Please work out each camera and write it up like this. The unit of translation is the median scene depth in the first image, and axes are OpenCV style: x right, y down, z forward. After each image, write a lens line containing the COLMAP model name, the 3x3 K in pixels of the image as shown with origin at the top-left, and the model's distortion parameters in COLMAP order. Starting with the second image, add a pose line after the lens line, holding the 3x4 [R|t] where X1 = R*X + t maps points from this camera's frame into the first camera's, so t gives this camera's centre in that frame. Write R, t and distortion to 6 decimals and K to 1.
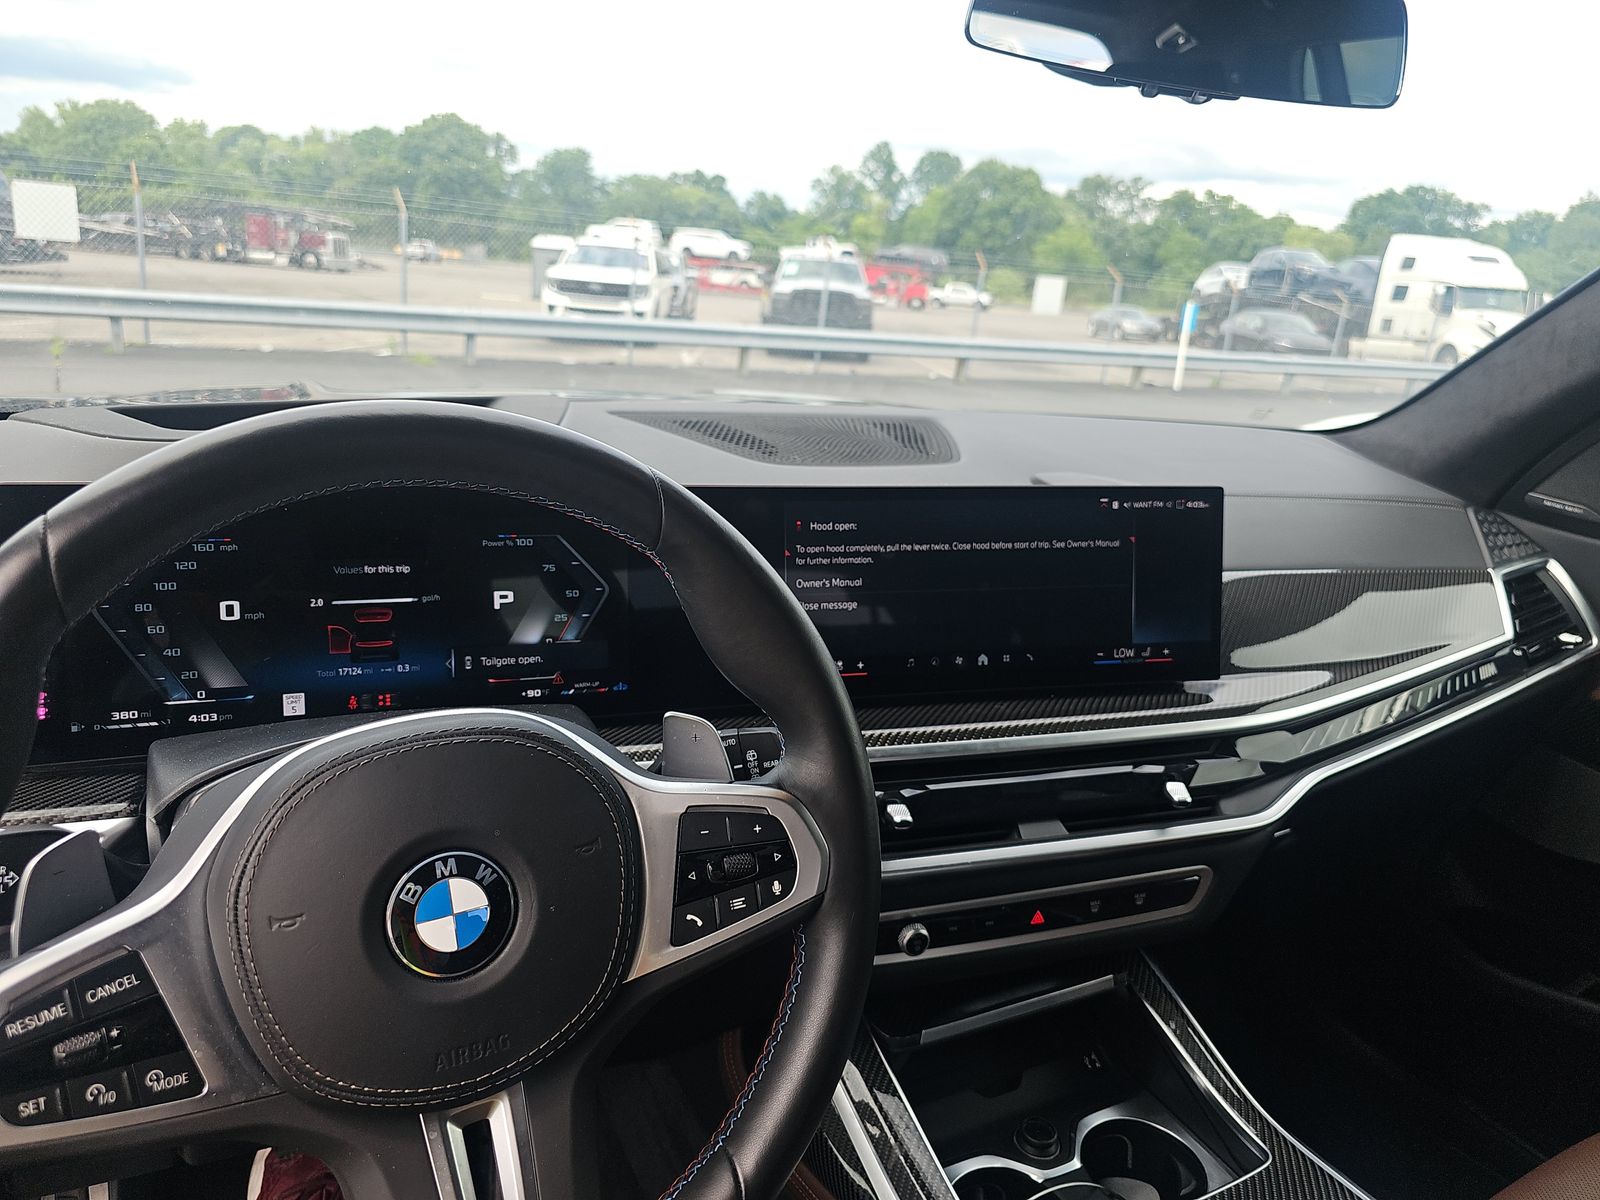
lens RADIAL K [[1061.5, 0, 805.8], [0, 1061.5, 589.3], [0, 0, 1]] dist [0.032983, -0.042844]
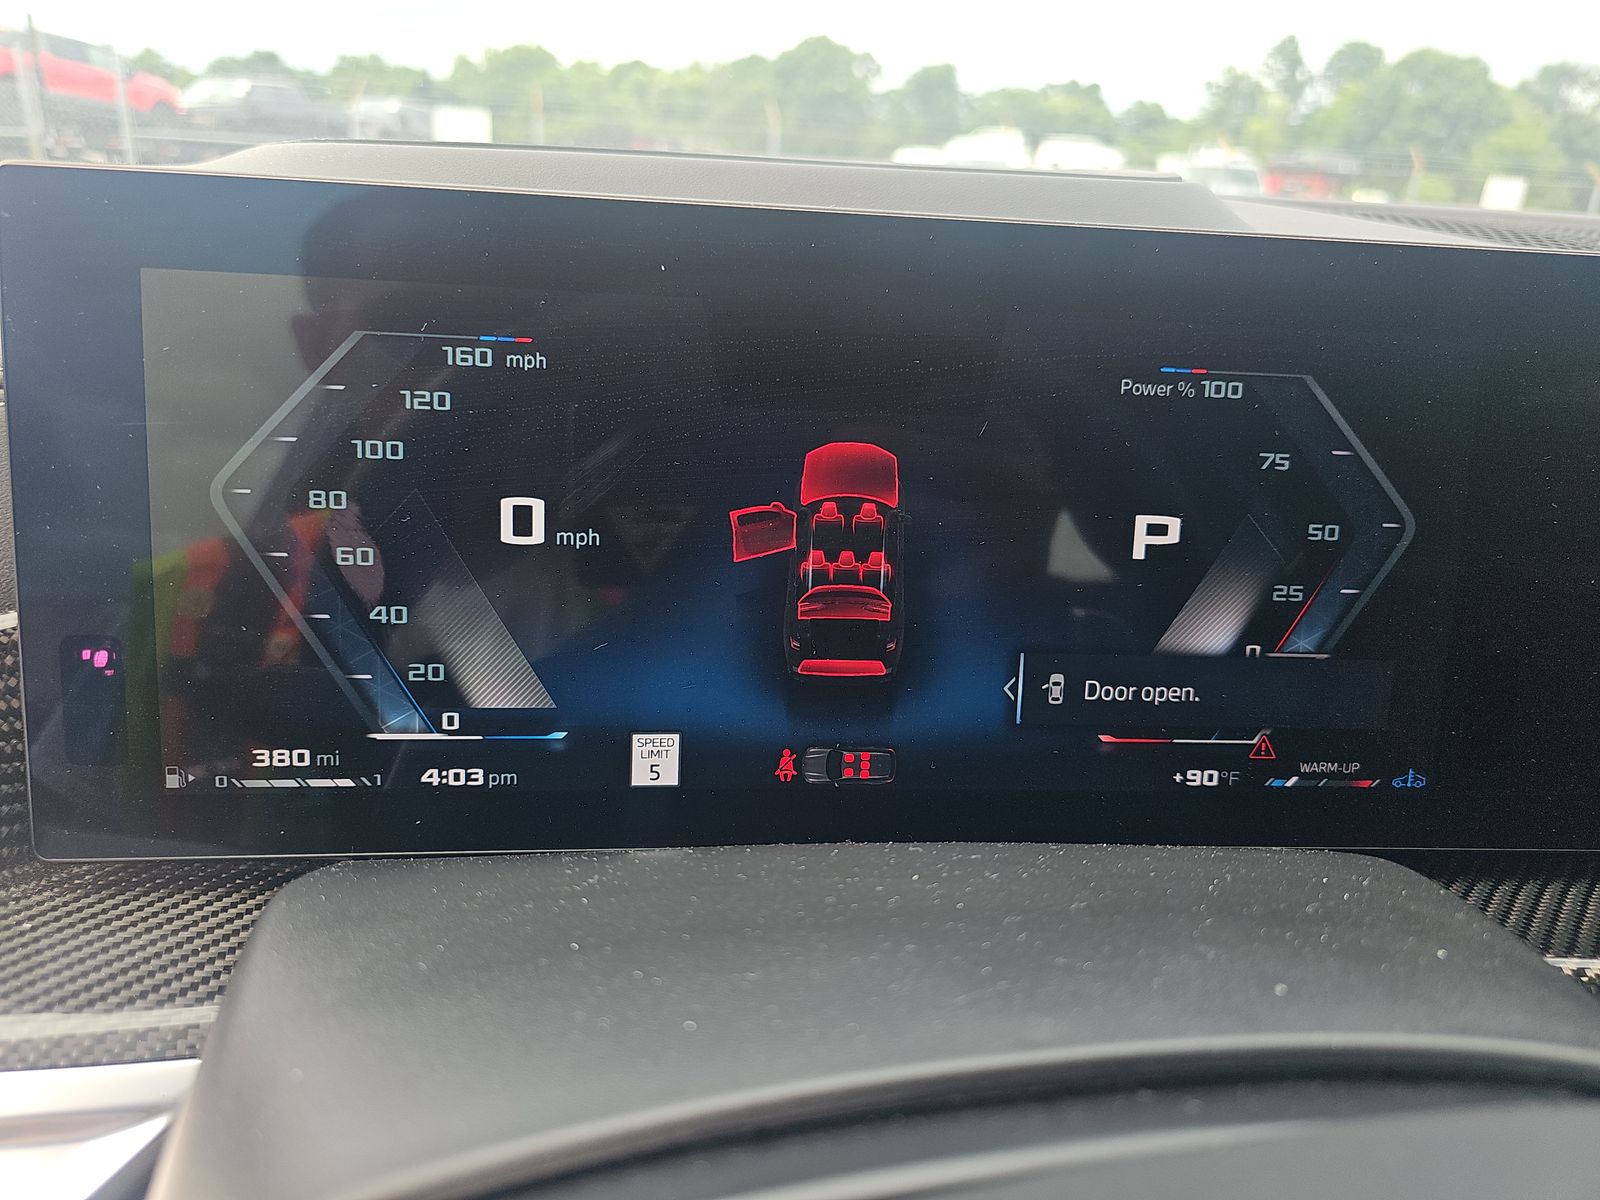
lens RADIAL K [[1061.5, 0, 805.8], [0, 1061.5, 589.3], [0, 0, 1]] dist [0.032983, -0.042844]
pose [[0.951879, 0.082385, -0.295194, -0.368974], [-0.064432, 0.995460, 0.070054, 0.012413], [0.299626, -0.047663, 0.952866, 0.753866]]
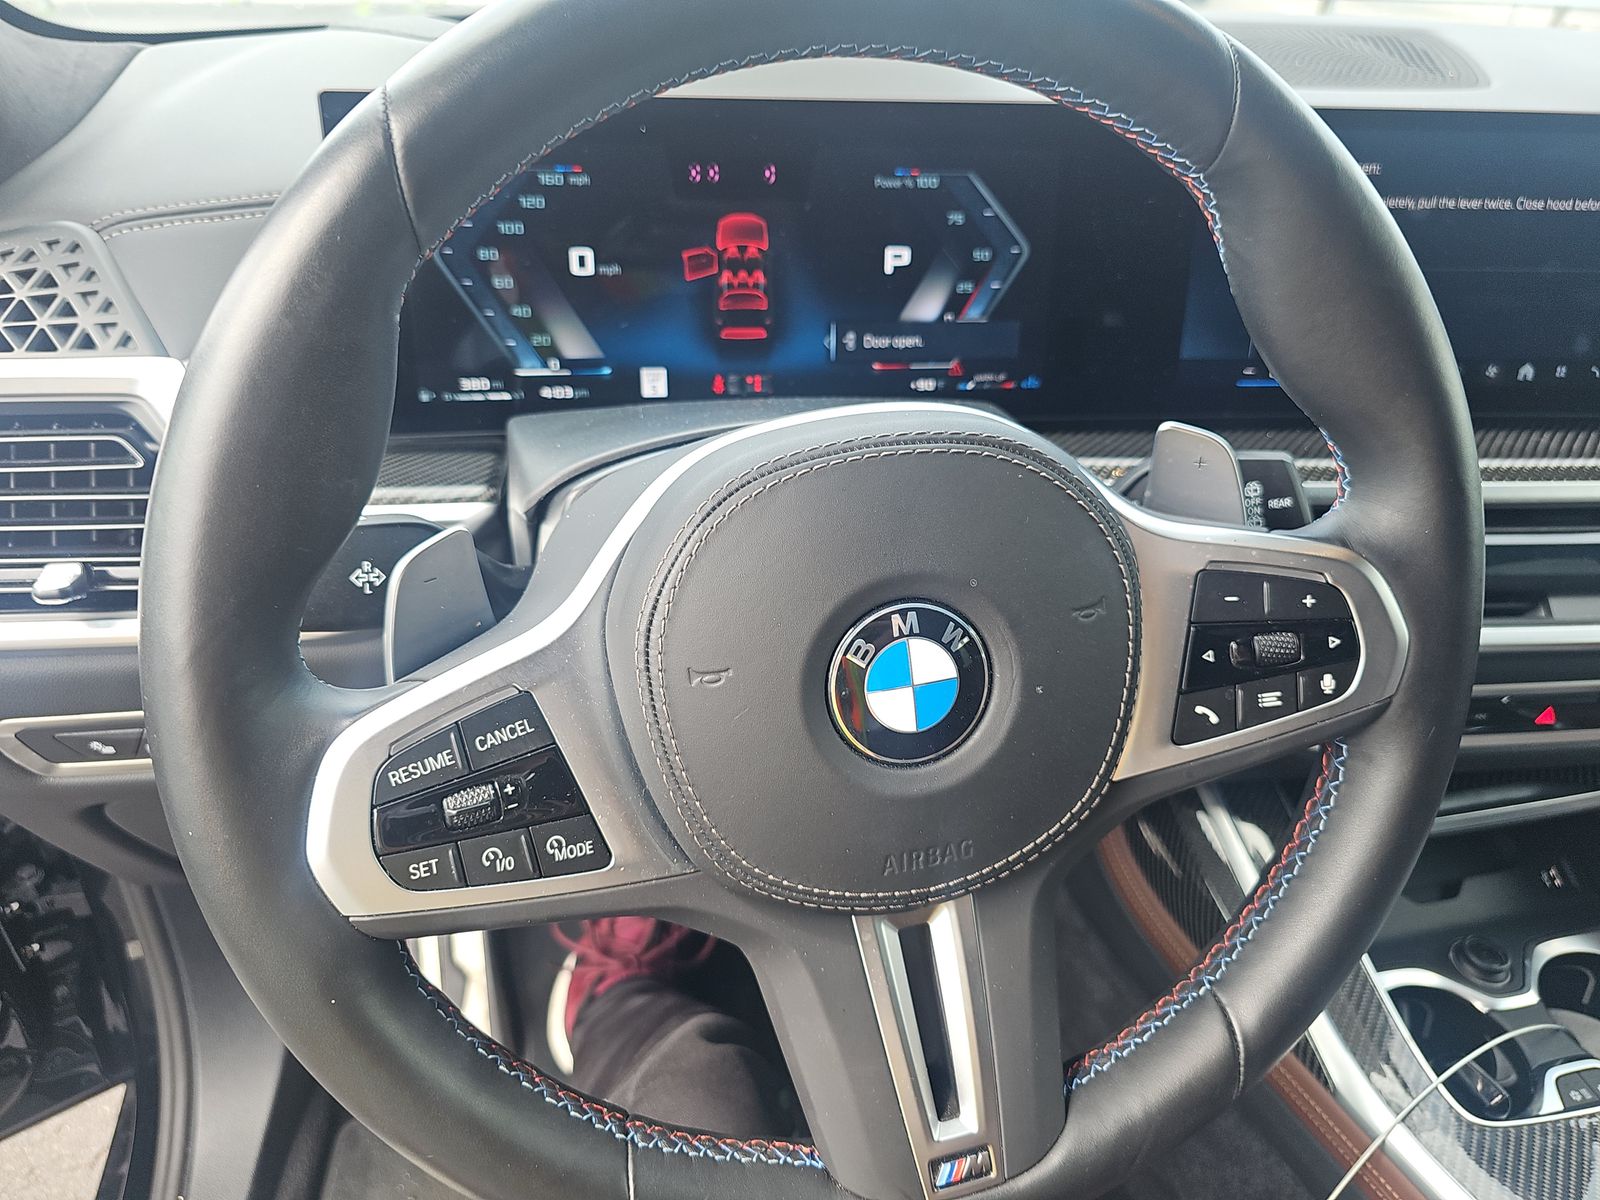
lens RADIAL K [[1071.2, 0, 800.6], [0, 1071.2, 583.5], [0, 0, 1]] dist [0.049526, -0.126509]
pose [[0.967364, 0.097315, -0.233958, -0.185873], [-0.030067, 0.960873, 0.275354, 0.028676], [0.251600, -0.259333, 0.932440, 0.242365]]
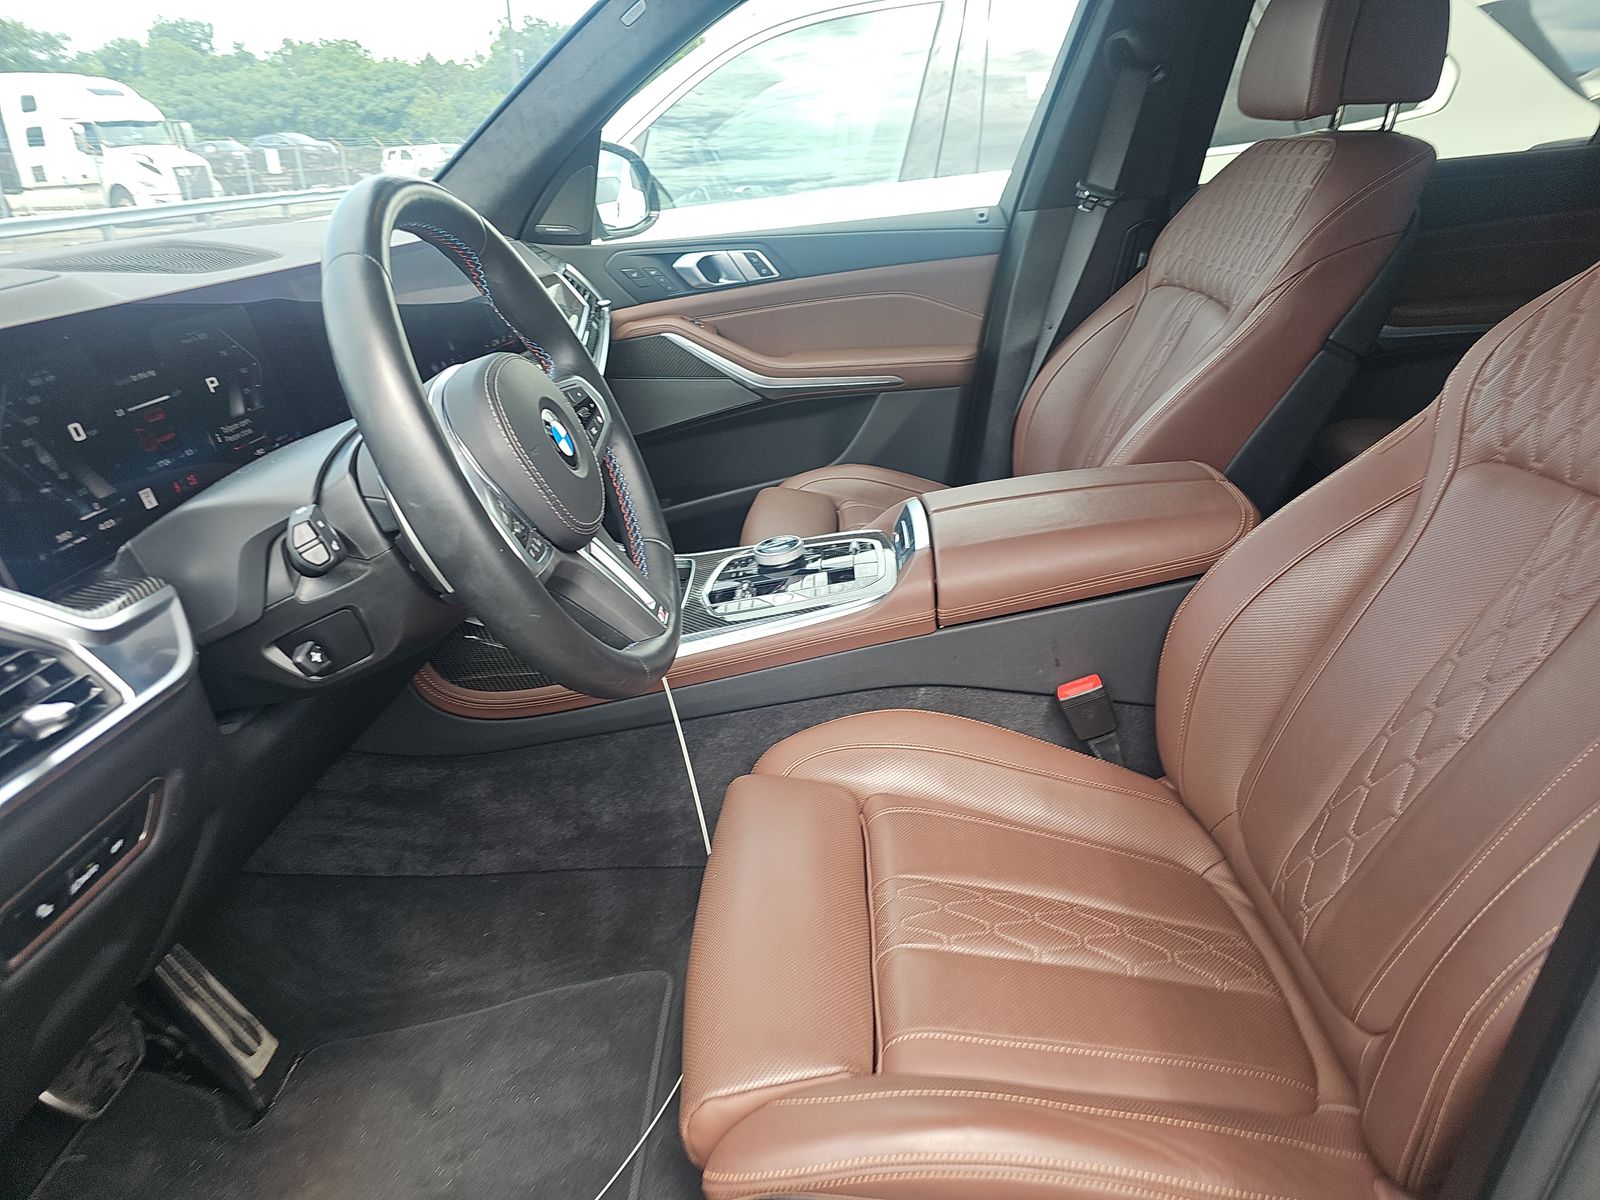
lens RADIAL K [[1061.5, 0, 805.8], [0, 1061.5, 589.3], [0, 0, 1]] dist [0.032983, -0.042844]
pose [[0.456044, -0.425820, 0.781474, -1.329359], [0.315745, 0.898396, 0.305271, 0.079550], [-0.832063, 0.107530, 0.544159, -0.286978]]
